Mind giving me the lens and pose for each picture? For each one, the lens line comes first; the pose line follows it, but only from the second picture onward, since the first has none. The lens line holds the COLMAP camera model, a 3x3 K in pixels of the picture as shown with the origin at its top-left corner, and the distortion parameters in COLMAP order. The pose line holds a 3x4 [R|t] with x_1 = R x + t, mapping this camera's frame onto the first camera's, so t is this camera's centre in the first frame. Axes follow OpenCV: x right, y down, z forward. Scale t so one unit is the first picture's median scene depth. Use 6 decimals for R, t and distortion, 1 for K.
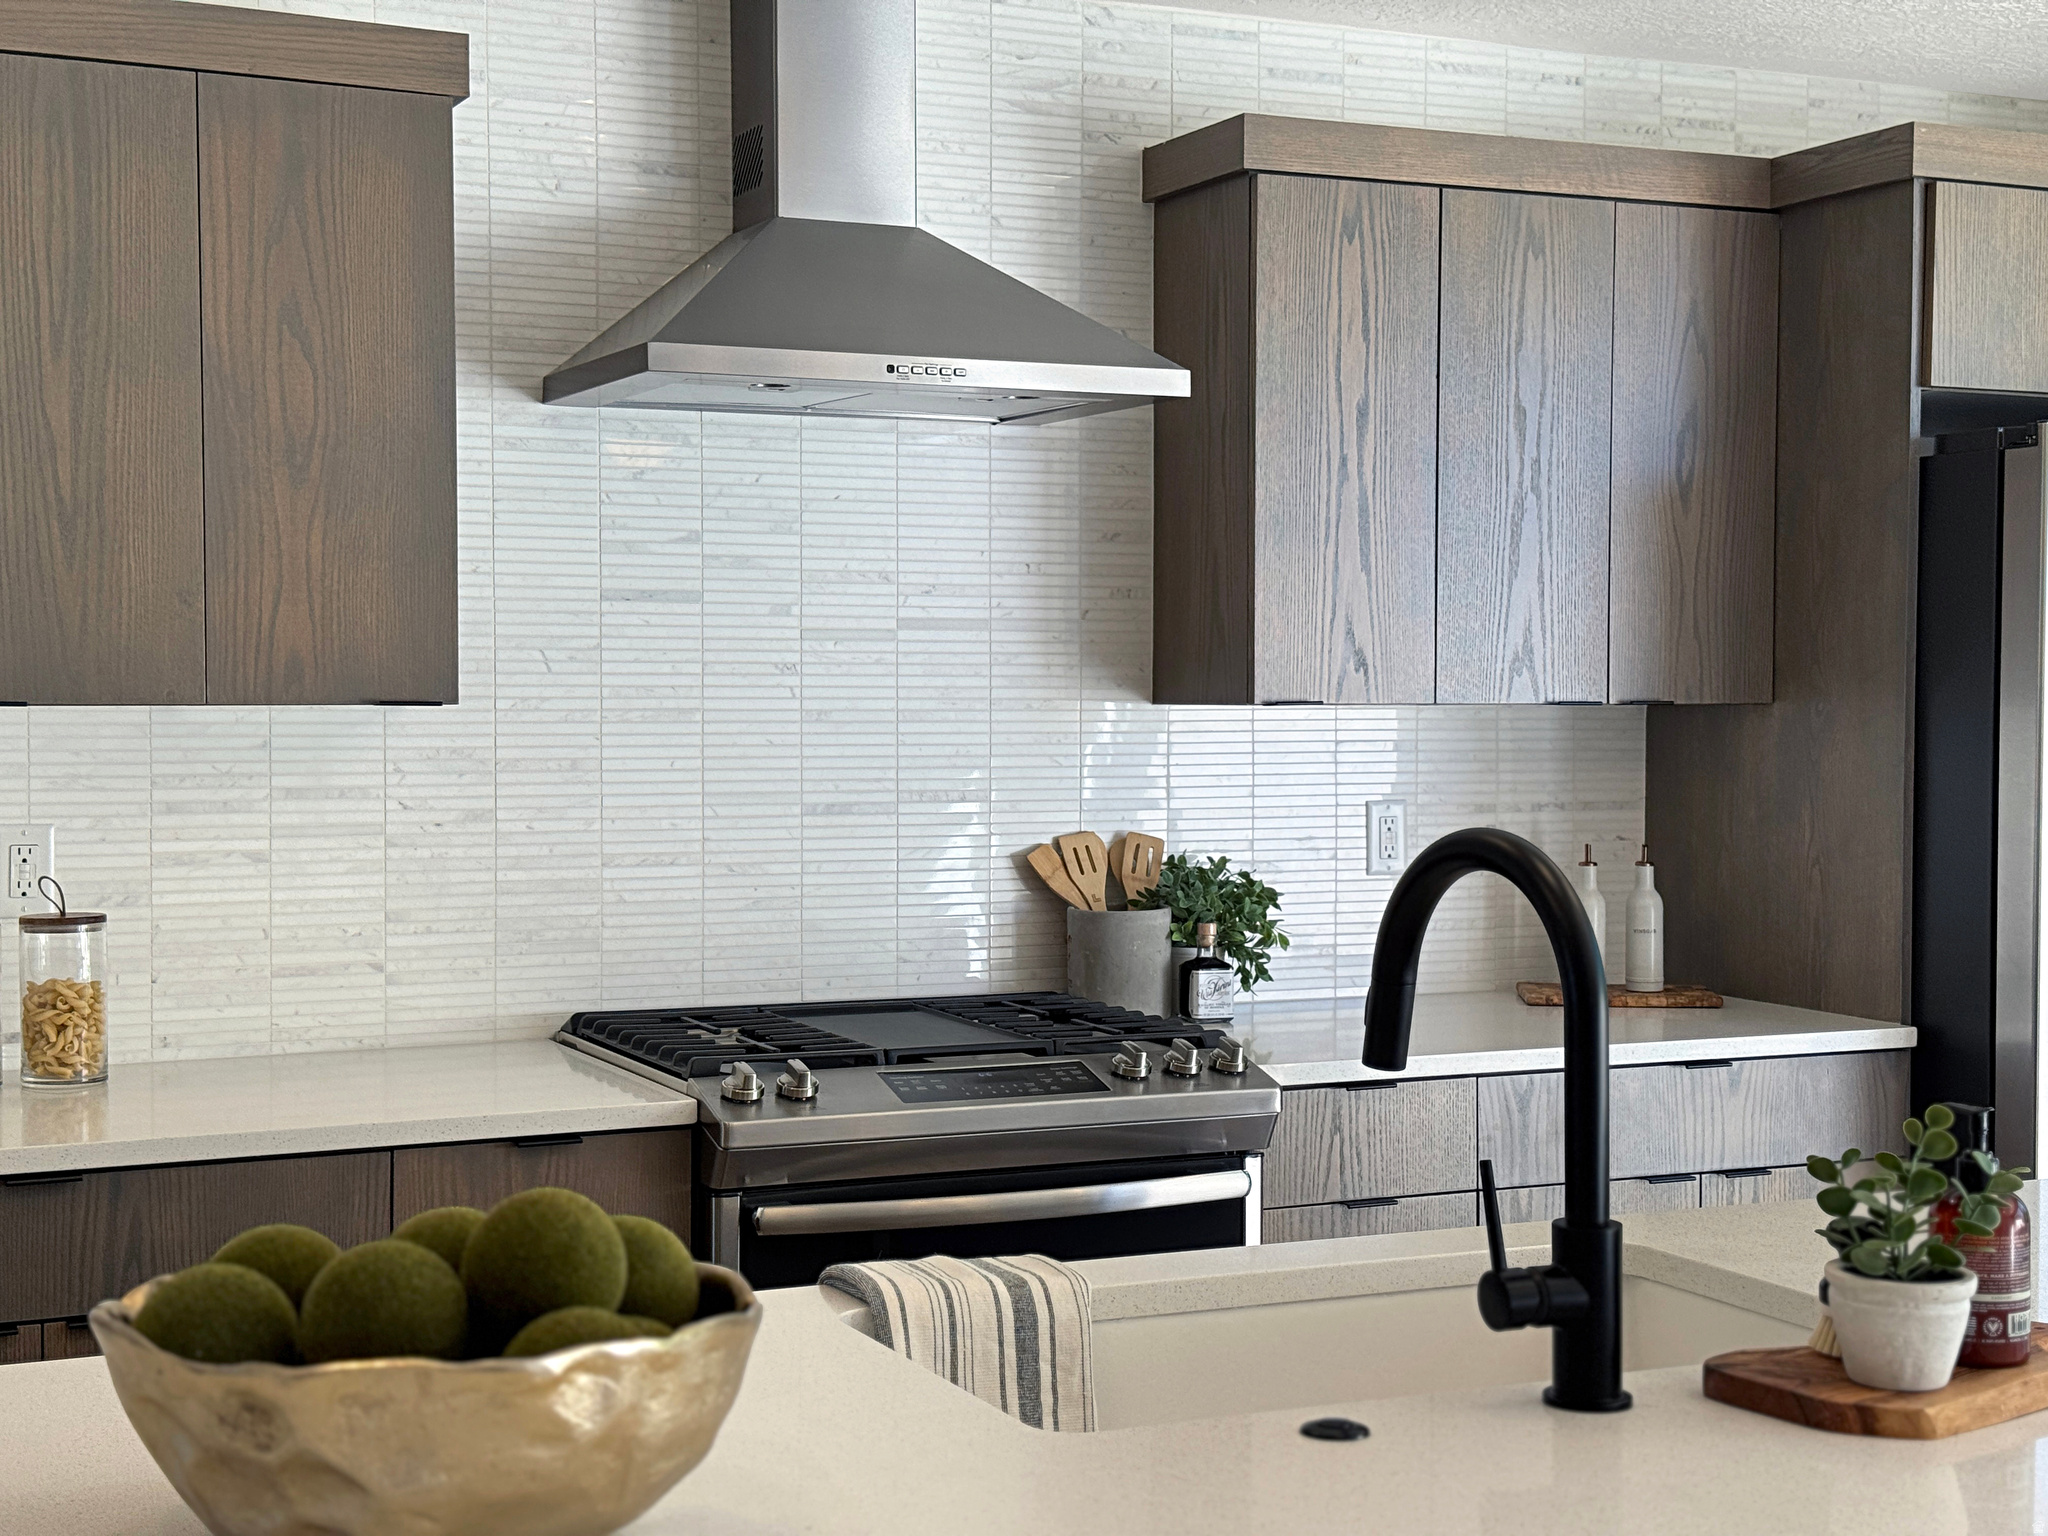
lens RADIAL K [[2867.6, 0, 1028.2], [0, 2867.6, 750.5], [0, 0, 1]] dist [0.175623, 0.000000]
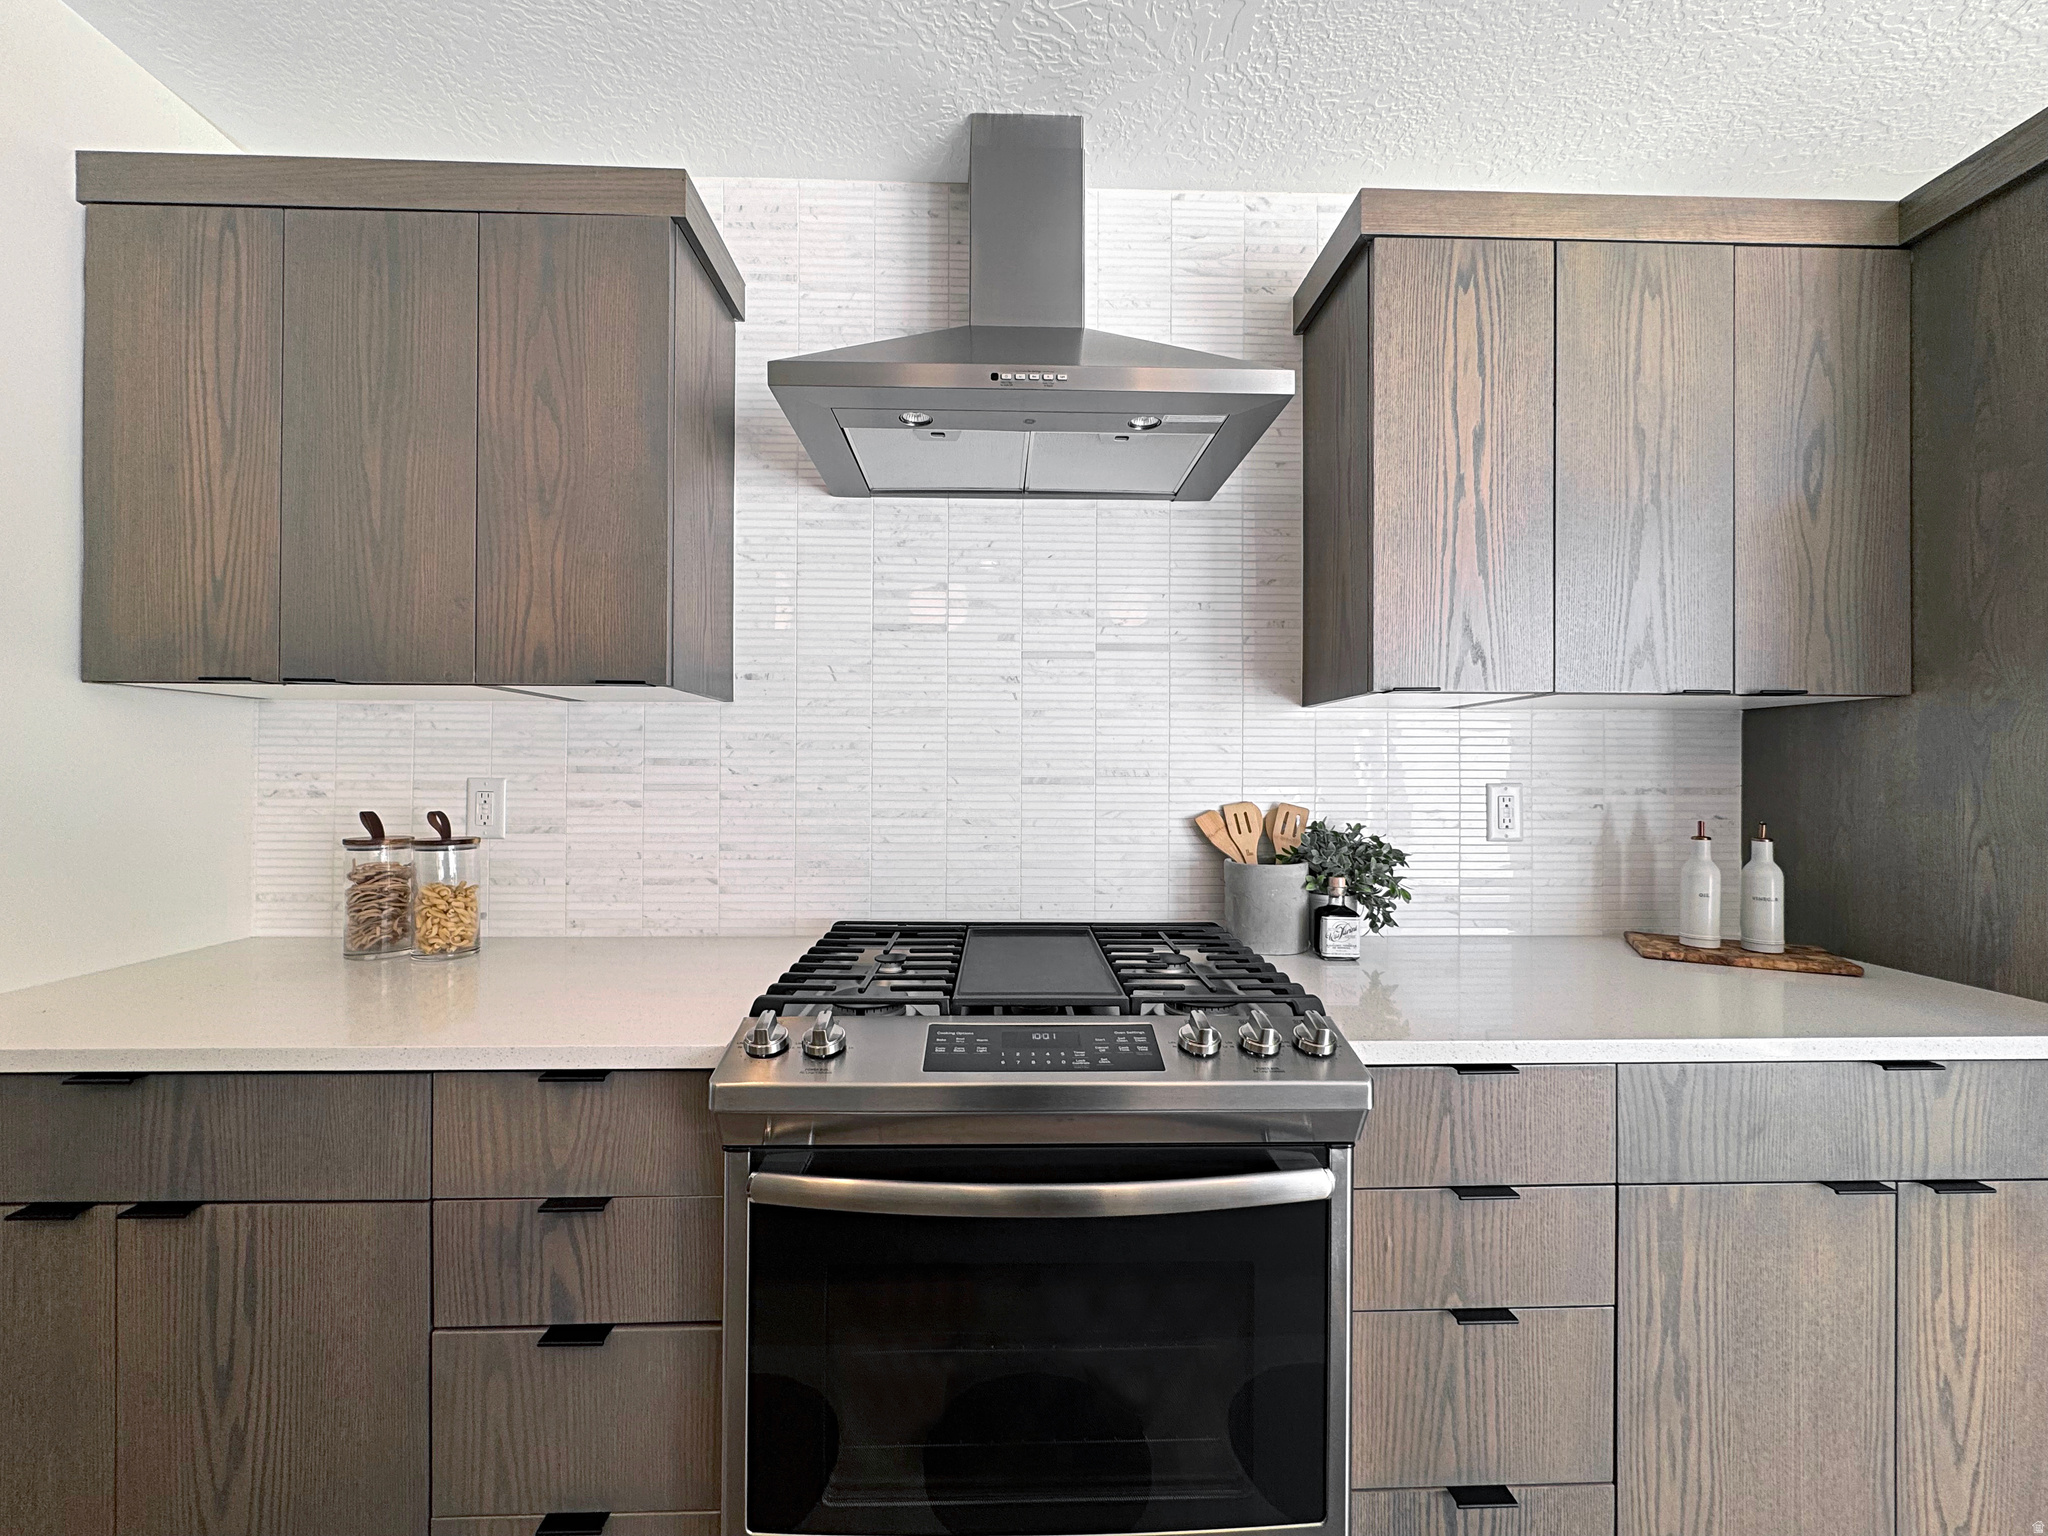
lens RADIAL K [[823.9, 0, 1020.5], [0, 823.9, 764.5], [0, 0, 1]] dist [-0.000054, 0.000812]
pose [[0.919224, 0.000082, -0.393734, 0.078894], [-0.011871, 0.999551, -0.027505, 0.024130], [0.393555, 0.029958, 0.918813, 0.642376]]
